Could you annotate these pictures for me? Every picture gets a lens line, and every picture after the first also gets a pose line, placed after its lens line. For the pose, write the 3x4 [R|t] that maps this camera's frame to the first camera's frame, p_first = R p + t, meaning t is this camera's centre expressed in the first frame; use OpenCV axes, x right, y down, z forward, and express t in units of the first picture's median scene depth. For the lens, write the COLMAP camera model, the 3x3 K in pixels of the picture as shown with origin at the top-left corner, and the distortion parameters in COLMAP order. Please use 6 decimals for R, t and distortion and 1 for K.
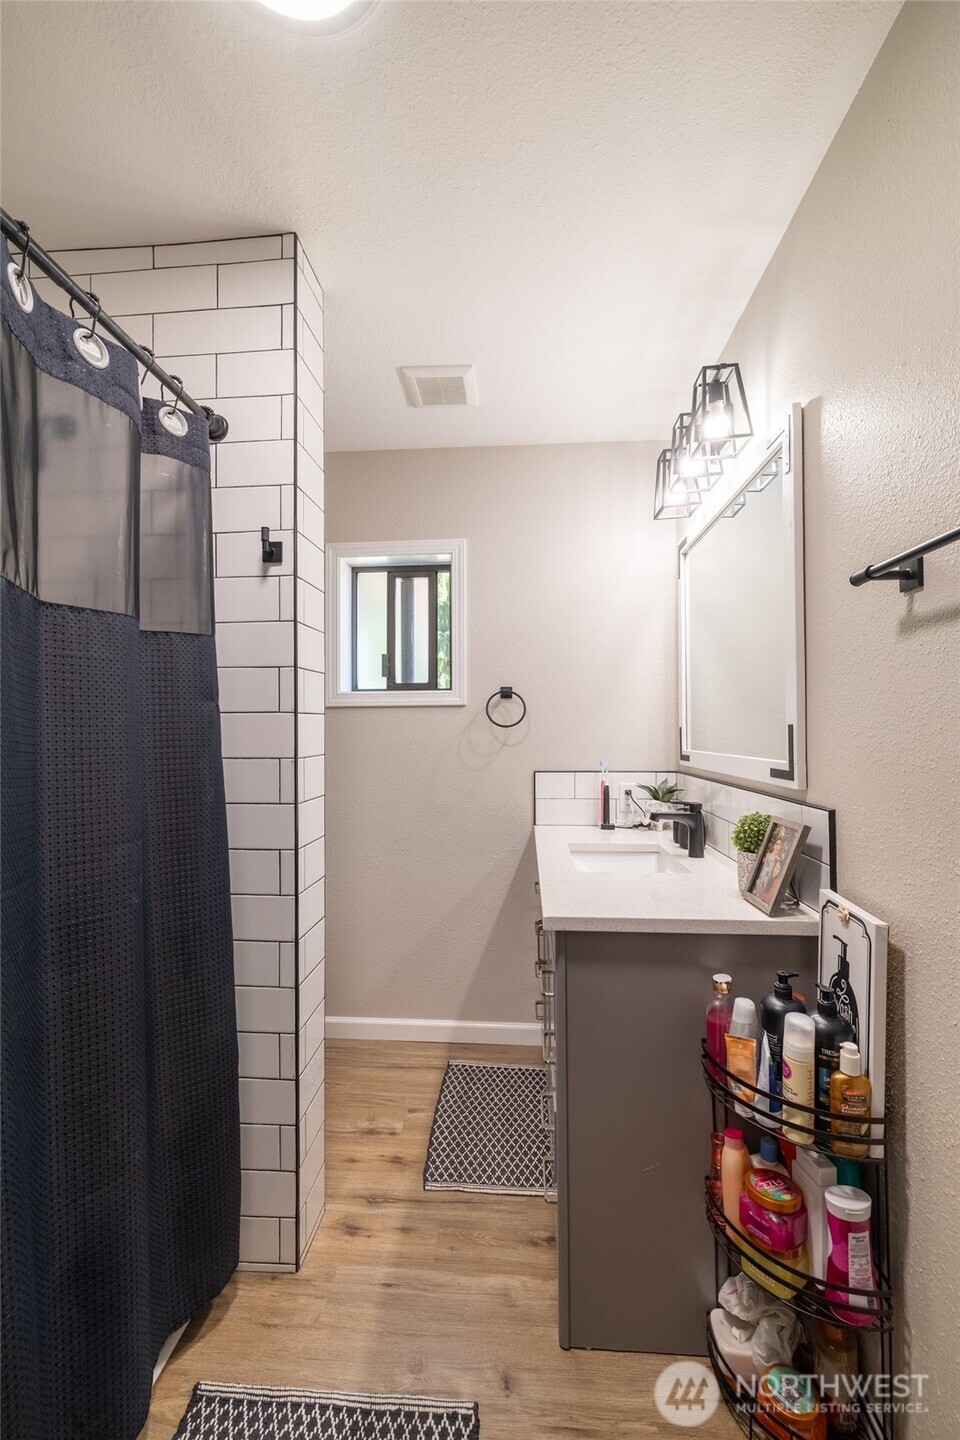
lens RADIAL K [[602.9, 0, 482.2], [0, 602.9, 722.8], [0, 0, 1]] dist [0.001537, -0.000800]
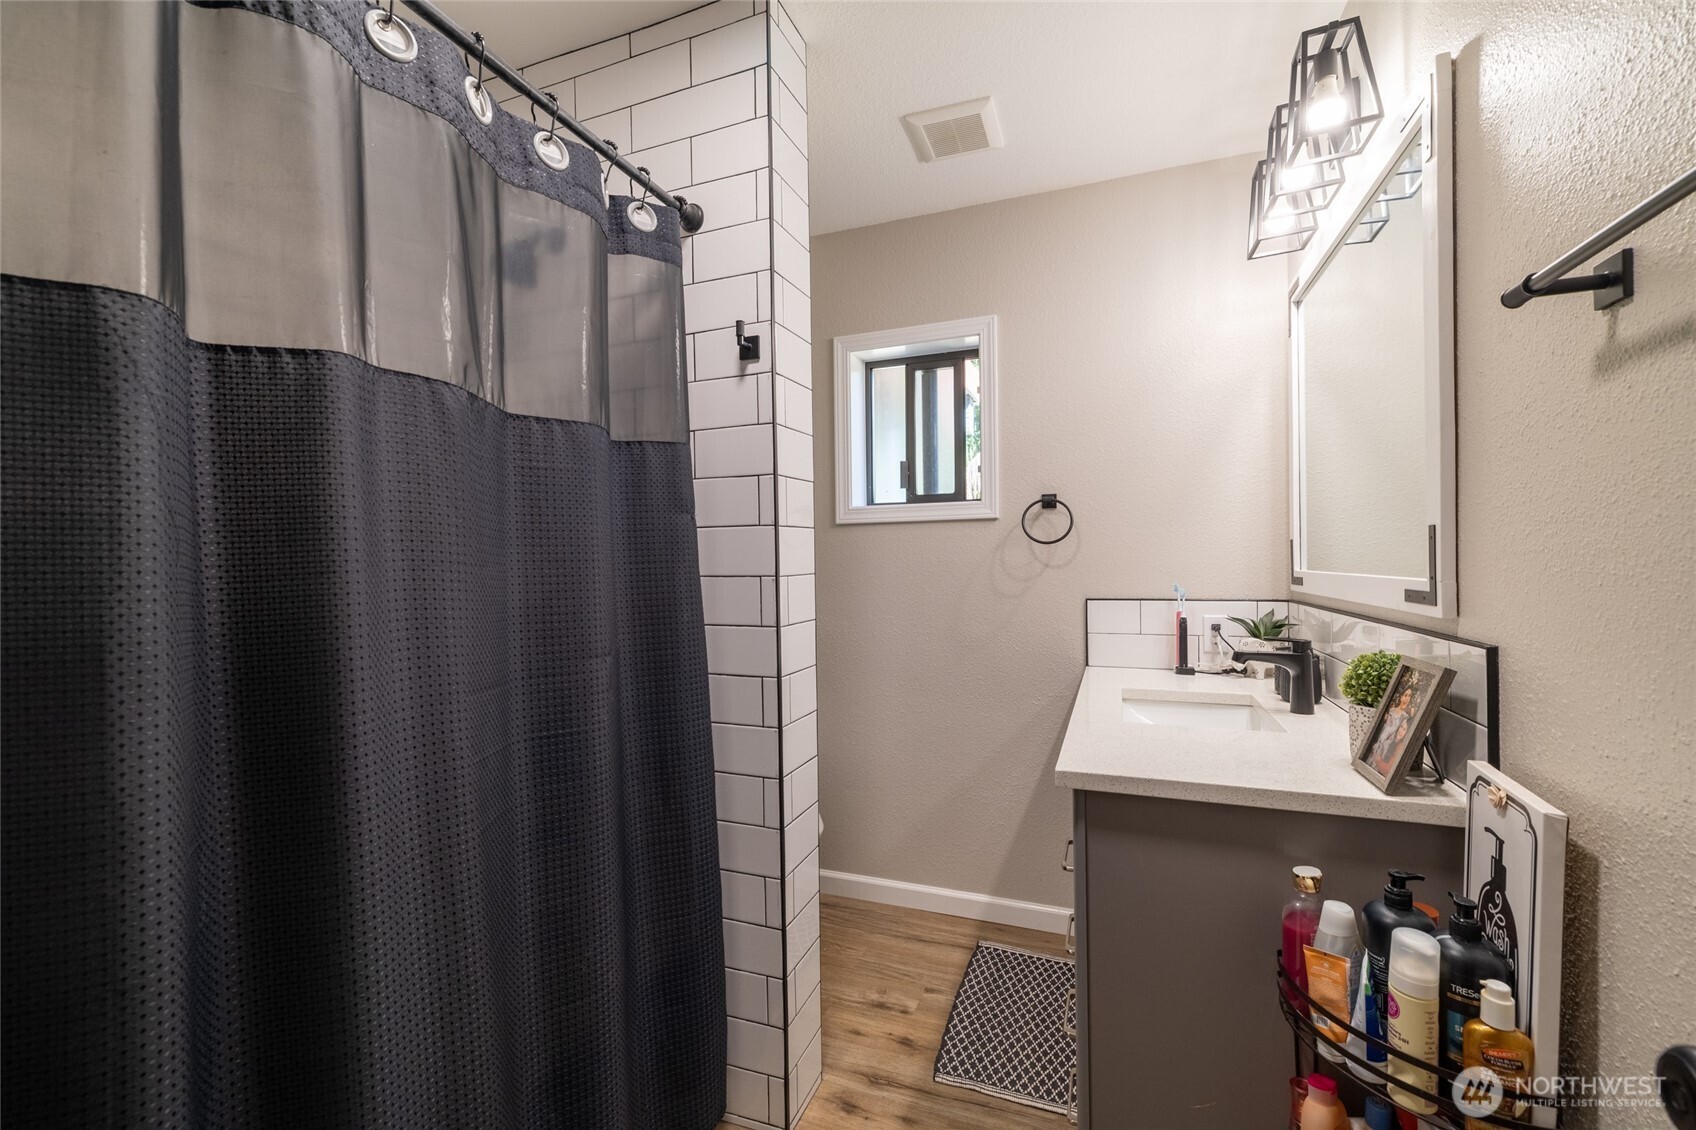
lens RADIAL K [[710.1, 0, 849.6], [0, 710.1, 566.7], [0, 0, 1]] dist [0.001537, -0.000800]
pose [[0.956819, -0.006394, -0.290613, 0.102627], [0.013091, 0.999691, 0.021109, 0.023865], [0.290388, -0.024002, 0.956608, 0.019061]]
